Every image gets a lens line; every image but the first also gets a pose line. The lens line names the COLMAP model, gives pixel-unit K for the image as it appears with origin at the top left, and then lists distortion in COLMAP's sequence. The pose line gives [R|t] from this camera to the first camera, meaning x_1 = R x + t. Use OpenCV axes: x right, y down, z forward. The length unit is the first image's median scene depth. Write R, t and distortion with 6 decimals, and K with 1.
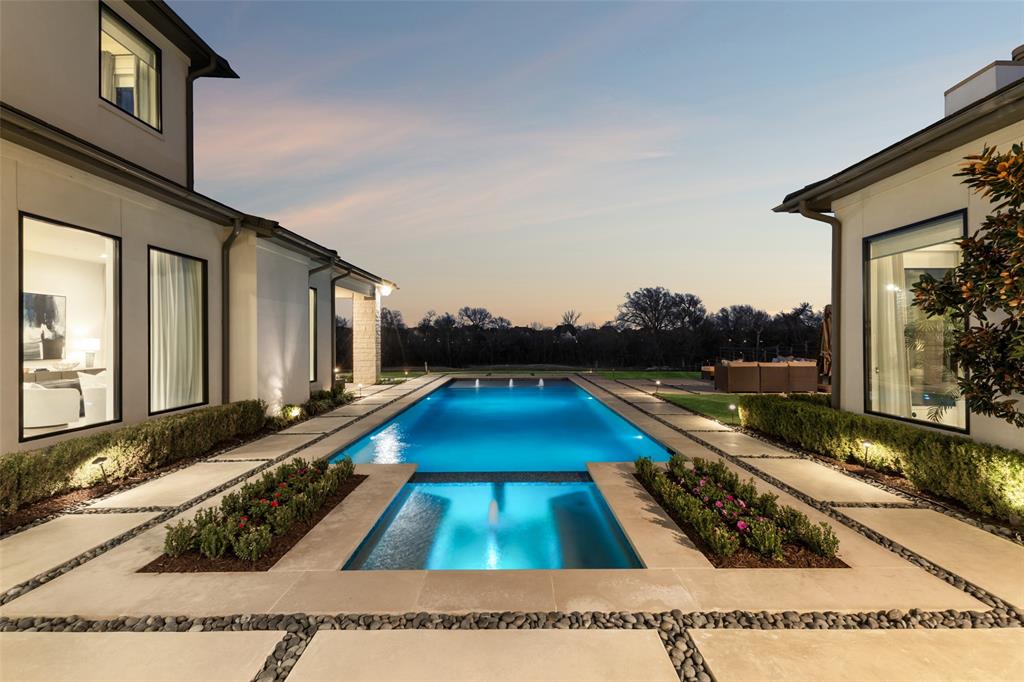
lens RADIAL K [[434.8, 0, 512.0], [0, 434.8, 341.0], [0, 0, 1]] dist [-0.000845, -0.000121]
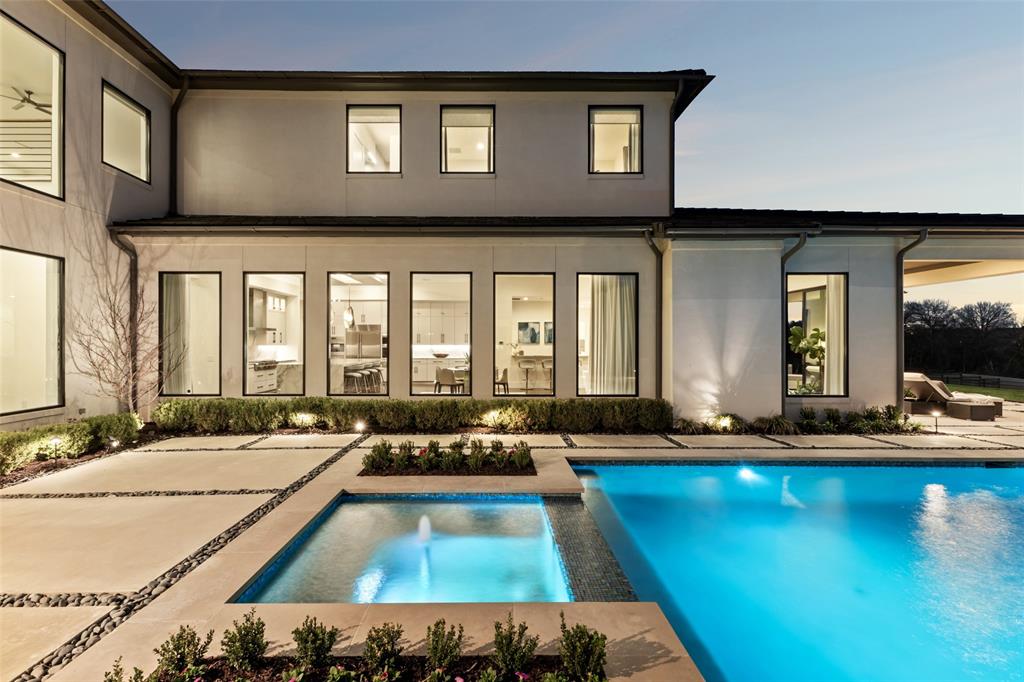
lens RADIAL K [[458.8, 0, 512.0], [0, 458.8, 341.0], [0, 0, 1]] dist [0.012368, -0.000007]
pose [[0.009417, -0.001468, -0.999955, 0.544492], [-0.003316, 0.999993, -0.001499, -0.001002], [0.999950, 0.003330, 0.009412, 0.687557]]
